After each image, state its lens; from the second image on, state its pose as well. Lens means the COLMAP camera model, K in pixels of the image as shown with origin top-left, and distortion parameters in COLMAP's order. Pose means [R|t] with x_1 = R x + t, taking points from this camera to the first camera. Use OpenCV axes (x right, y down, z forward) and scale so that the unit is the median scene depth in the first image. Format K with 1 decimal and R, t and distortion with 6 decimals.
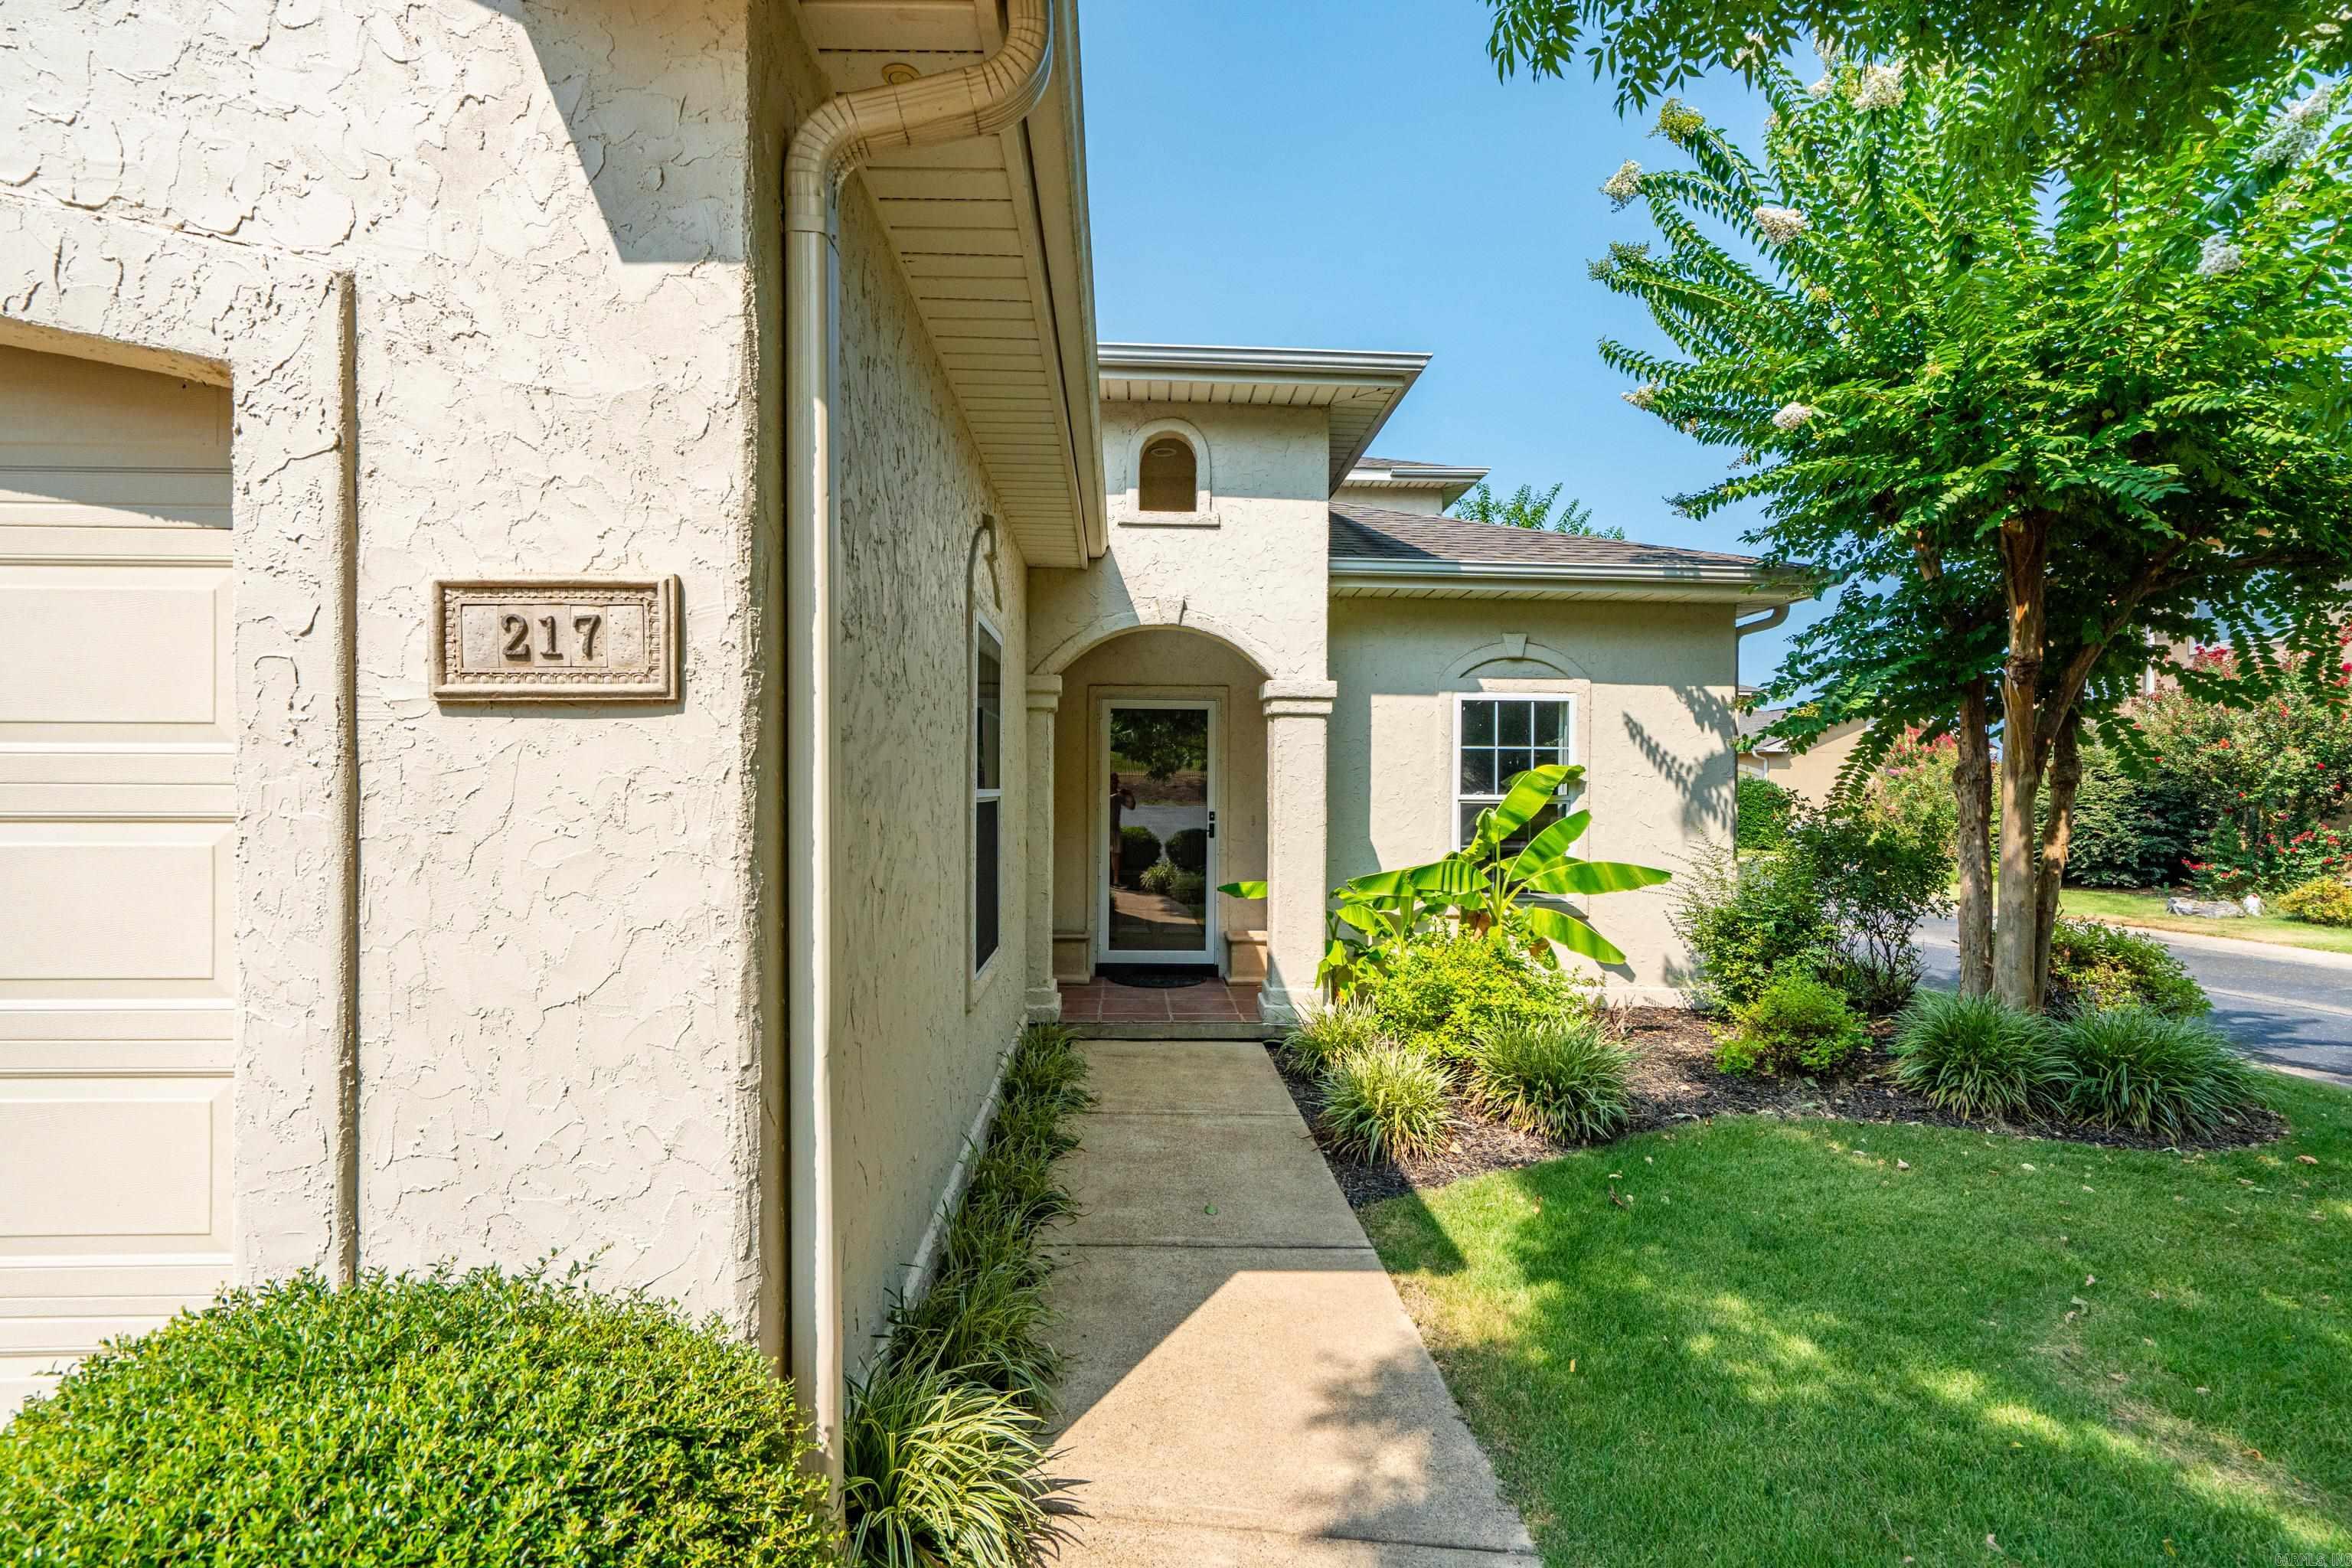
lens RADIAL K [[1091.6, 0, 1168.9], [0, 1091.6, 786.2], [0, 0, 1]] dist [0.001222, -0.000732]
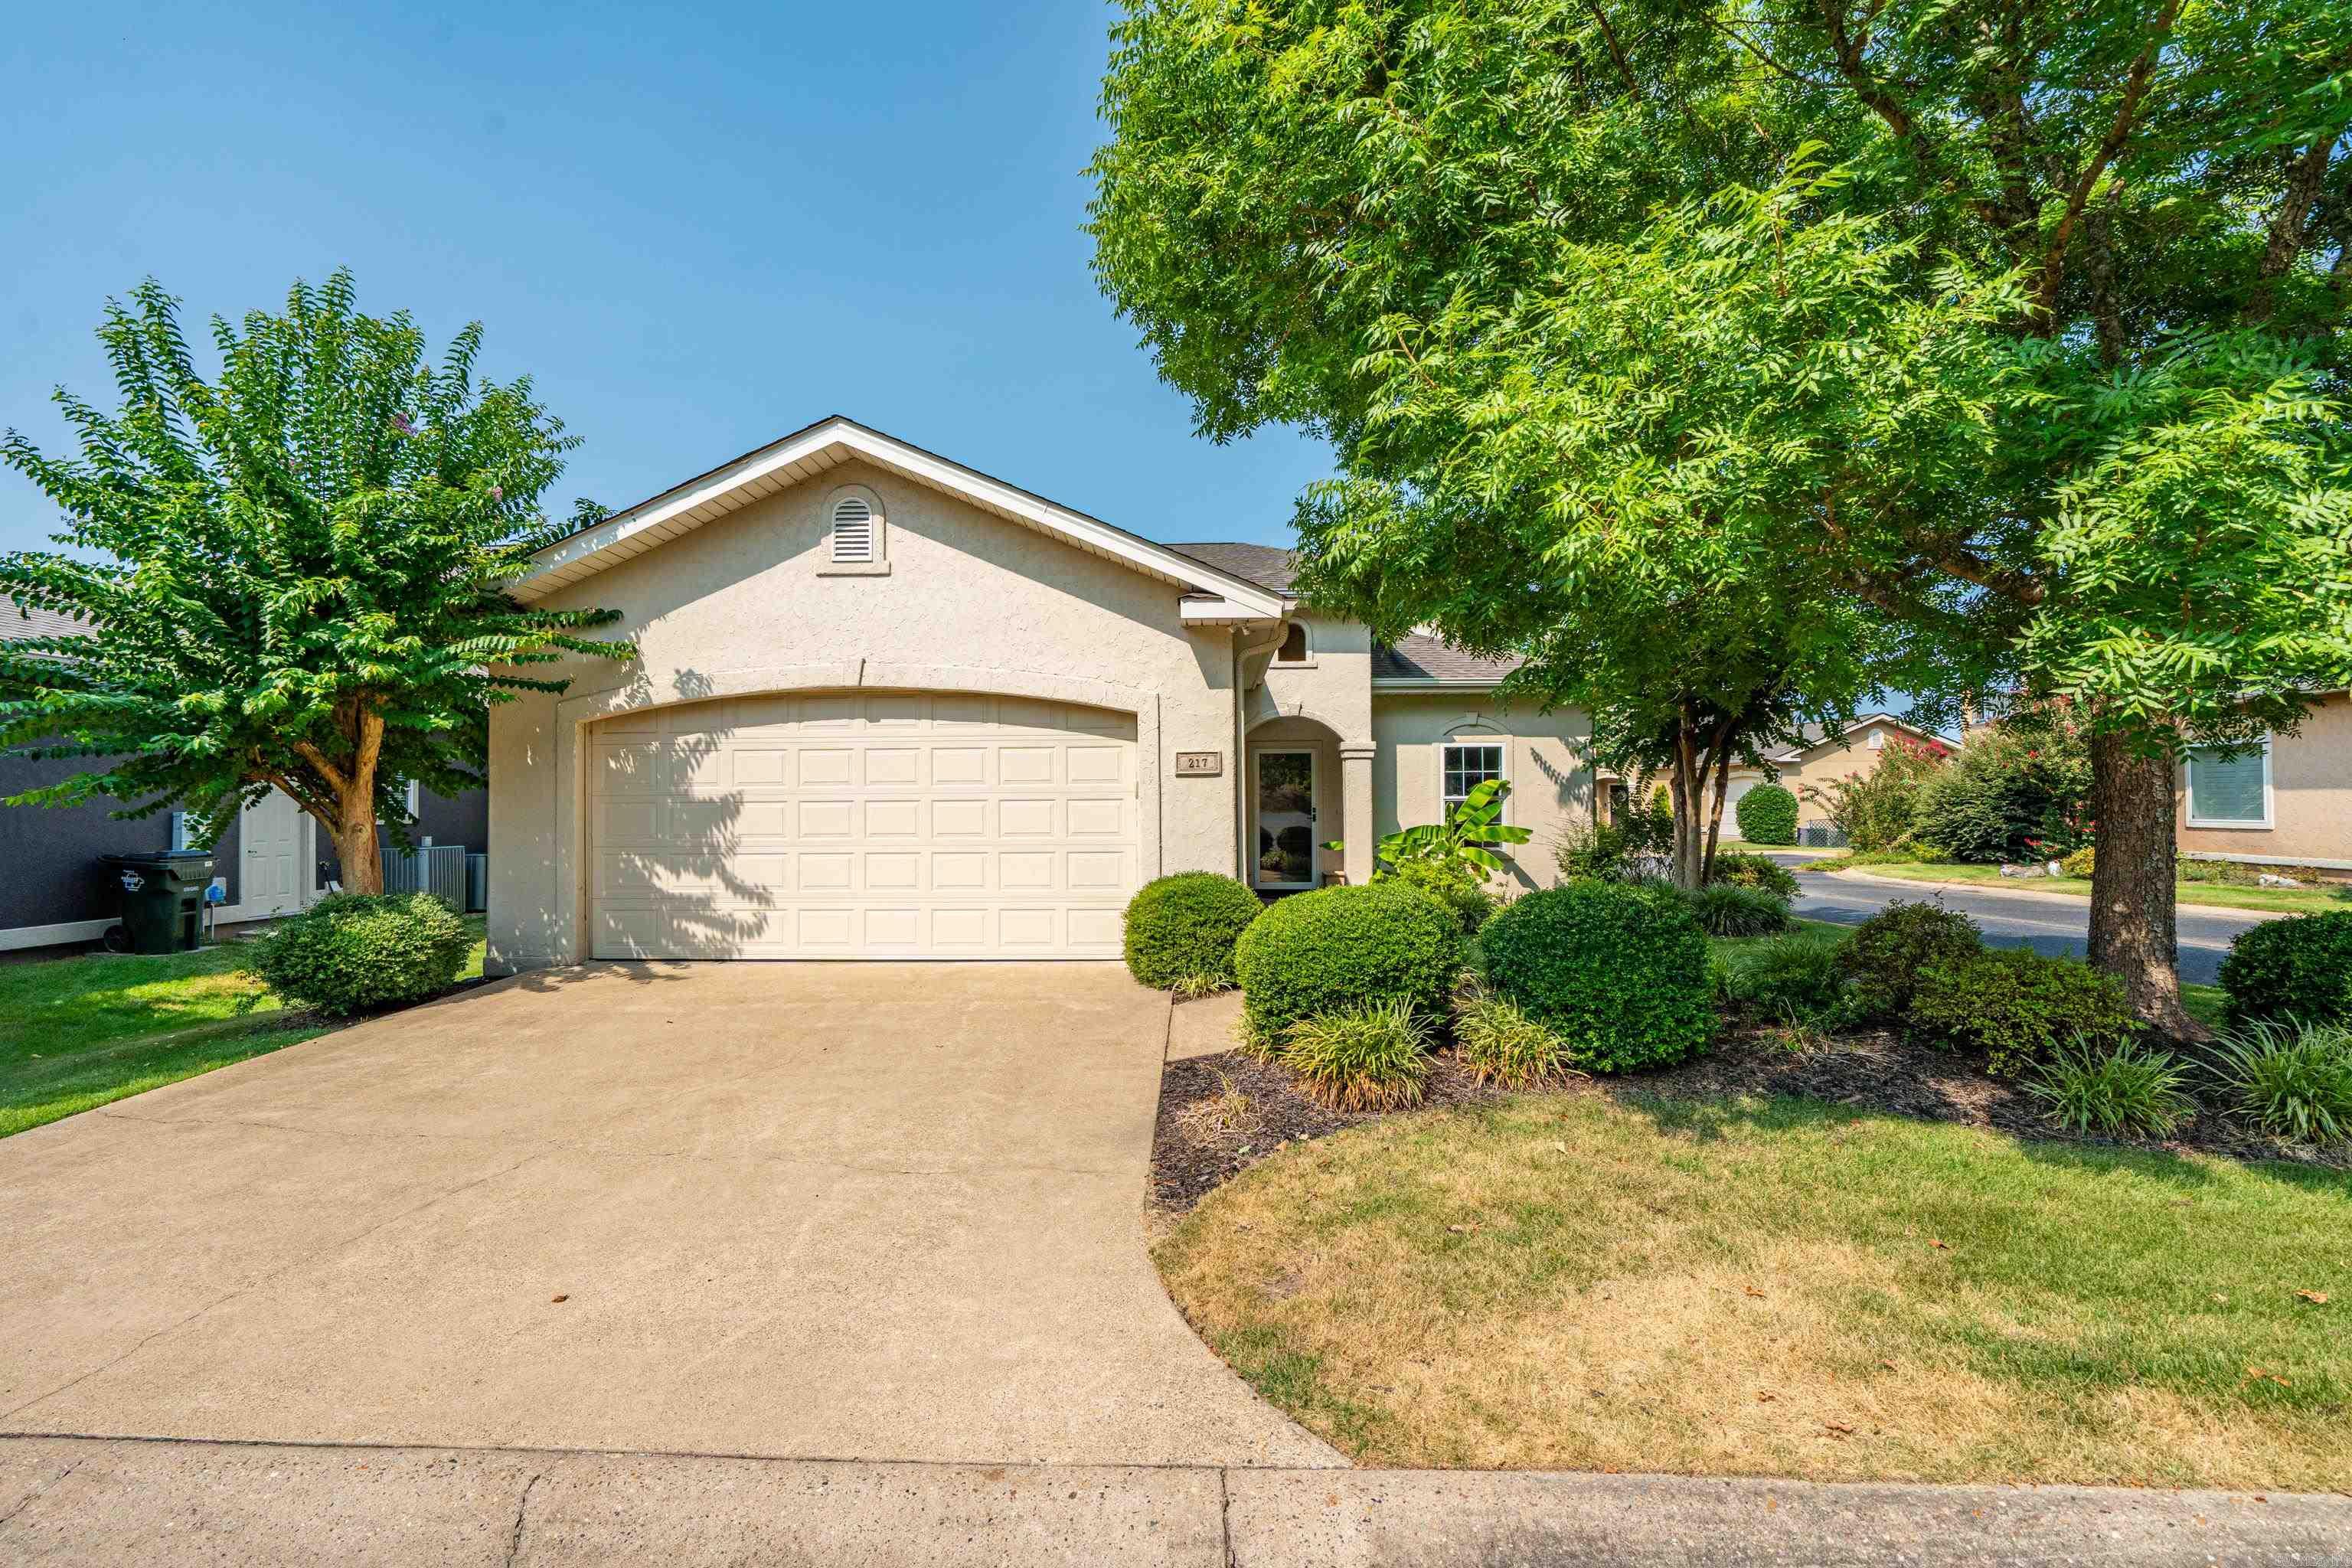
lens RADIAL K [[1091.6, 0, 1177.8], [0, 1091.6, 788.9], [0, 0, 1]] dist [0.001222, -0.000732]
pose [[0.997489, -0.017005, -0.068748, -0.073840], [0.016118, 0.999780, -0.013442, 0.013938], [0.068961, 0.012301, 0.997544, -1.011882]]
